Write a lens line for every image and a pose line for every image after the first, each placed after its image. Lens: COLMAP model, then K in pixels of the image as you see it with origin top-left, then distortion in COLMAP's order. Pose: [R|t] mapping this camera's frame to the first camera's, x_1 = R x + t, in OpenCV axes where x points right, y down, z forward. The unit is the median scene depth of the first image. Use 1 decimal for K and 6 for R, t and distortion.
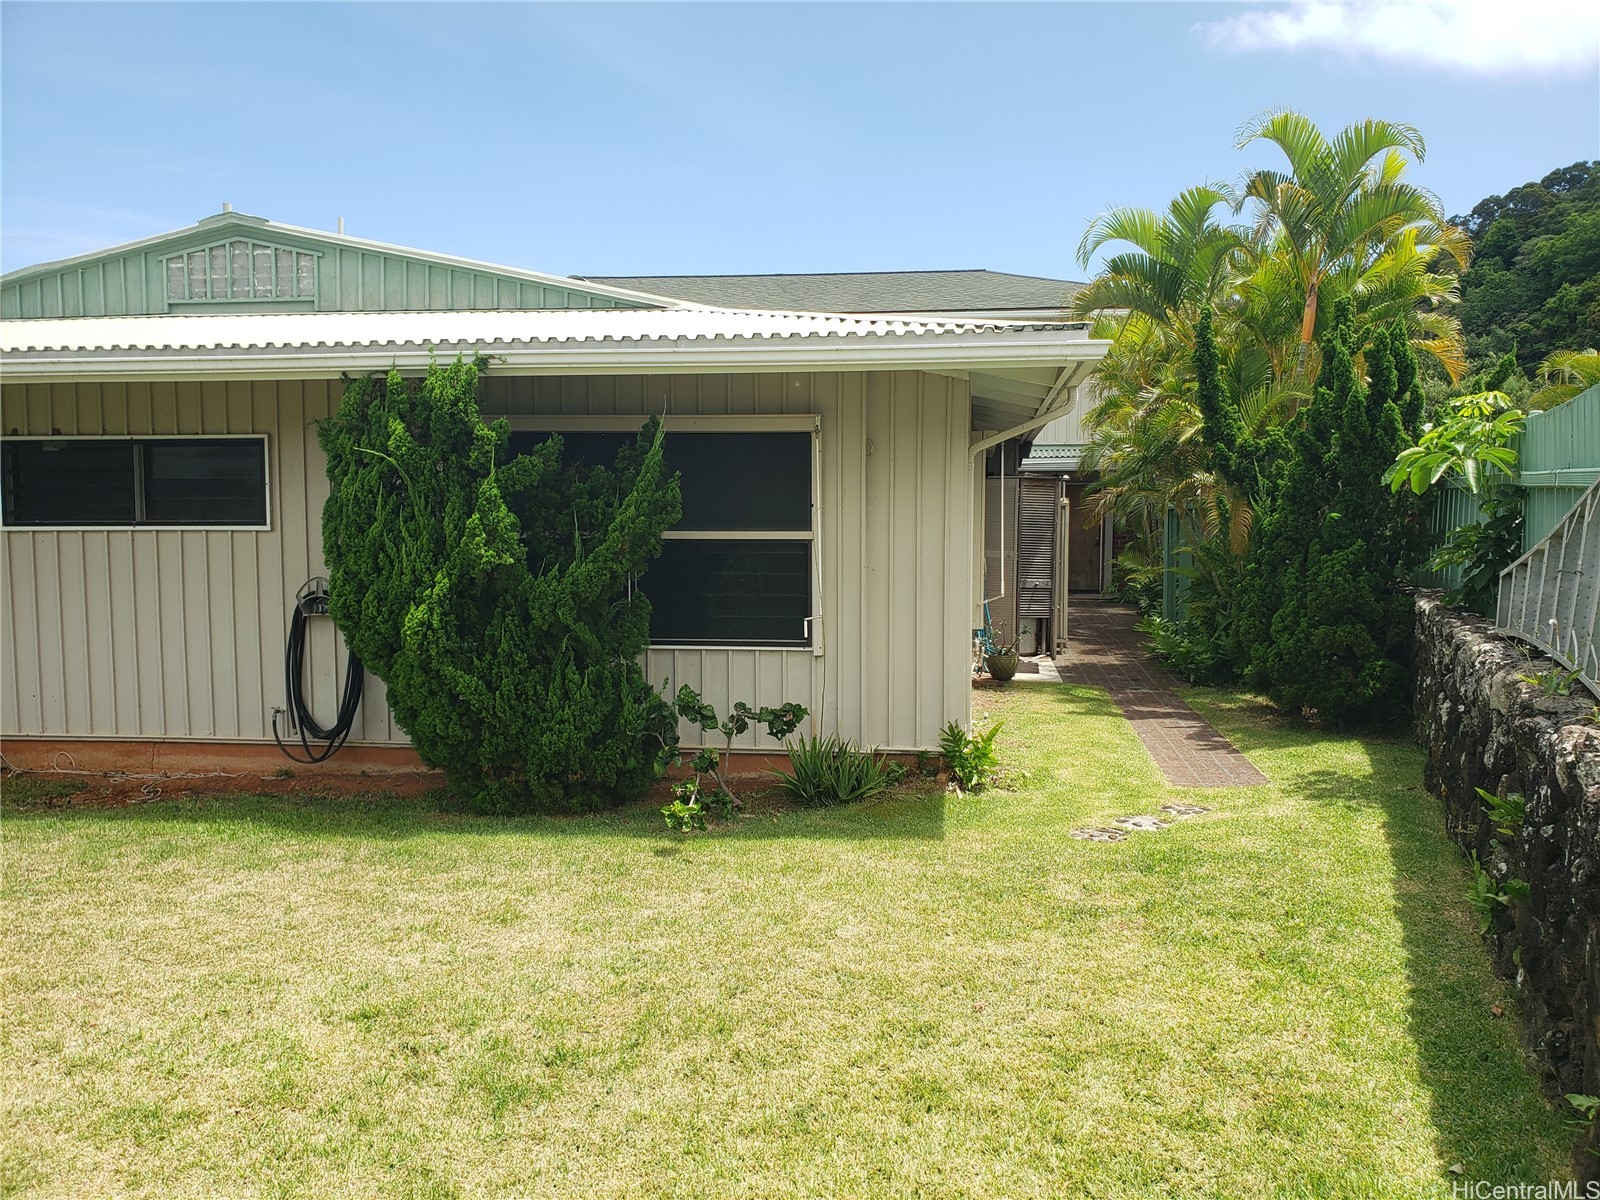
lens RADIAL K [[1247.5, 0, 801.3], [0, 1247.5, 601.0], [0, 0, 1]] dist [0.026139, 0.003813]
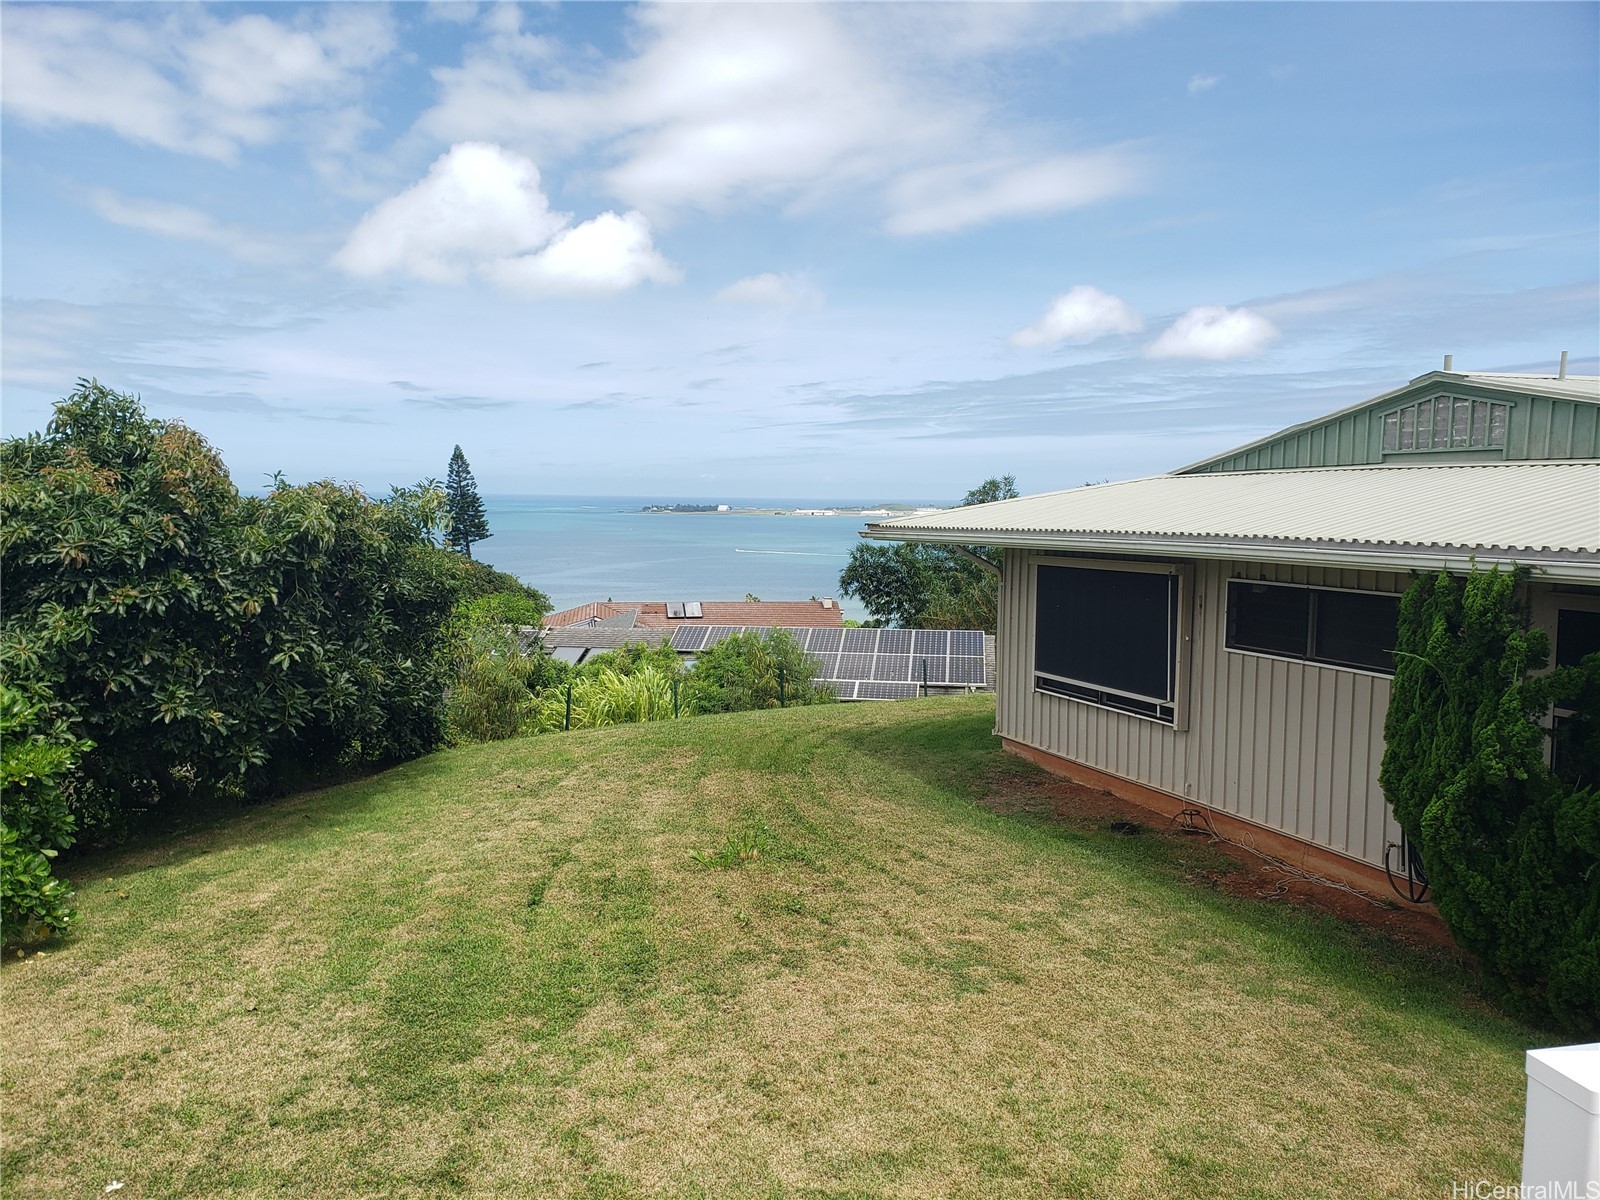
lens RADIAL K [[1247.5, 0, 801.4], [0, 1247.5, 604.8], [0, 0, 1]] dist [0.026139, 0.003813]
pose [[0.472715, 0.078456, -0.877716, 0.347692], [-0.074618, 0.996015, 0.048844, -0.167835], [0.878051, 0.042404, 0.476685, 0.021792]]
